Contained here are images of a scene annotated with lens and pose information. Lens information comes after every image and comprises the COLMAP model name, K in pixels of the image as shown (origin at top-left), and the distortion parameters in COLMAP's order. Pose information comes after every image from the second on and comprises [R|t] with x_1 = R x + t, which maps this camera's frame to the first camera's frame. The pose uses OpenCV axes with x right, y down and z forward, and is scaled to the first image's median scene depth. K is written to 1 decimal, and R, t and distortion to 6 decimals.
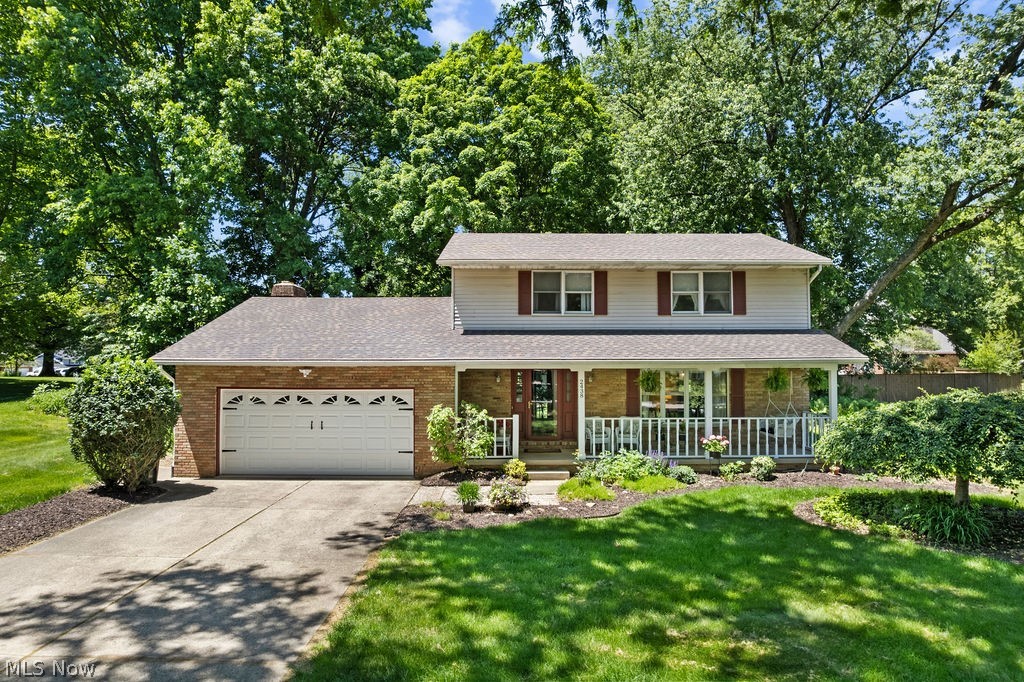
lens RADIAL K [[653.5, 0, 512.0], [0, 653.5, 341.0], [0, 0, 1]] dist [-0.000730, 0.000327]
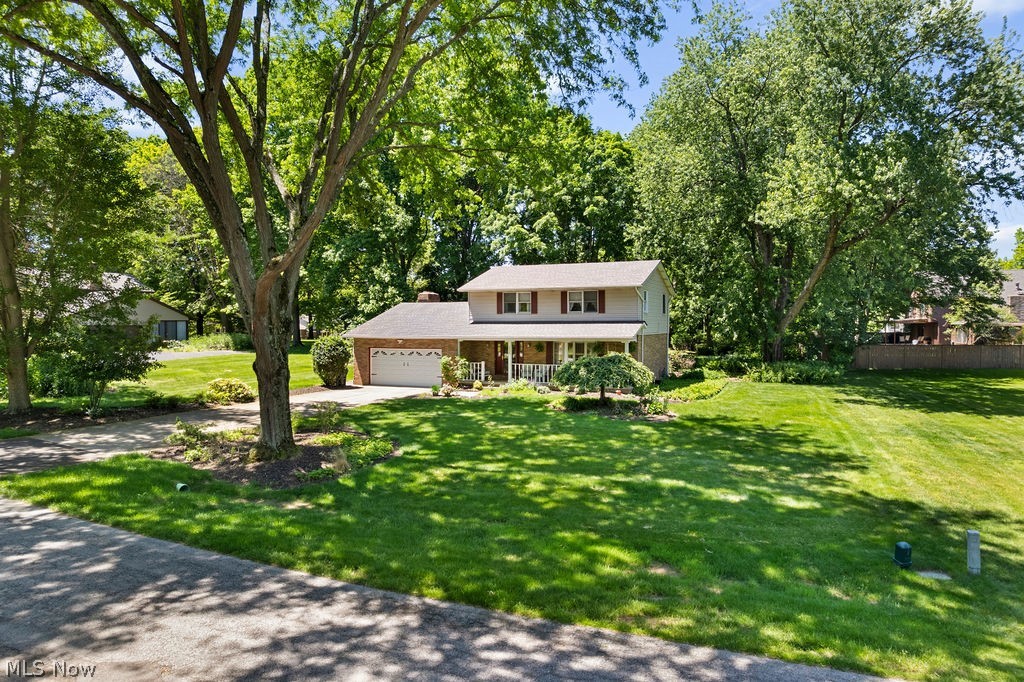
lens RADIAL K [[653.5, 0, 512.0], [0, 653.5, 341.0], [0, 0, 1]] dist [-0.000730, 0.000327]
pose [[0.916920, 0.009327, -0.398961, 0.872218], [0.011847, 0.998650, 0.050574, -0.058244], [0.398894, -0.051098, 0.915572, -0.860260]]
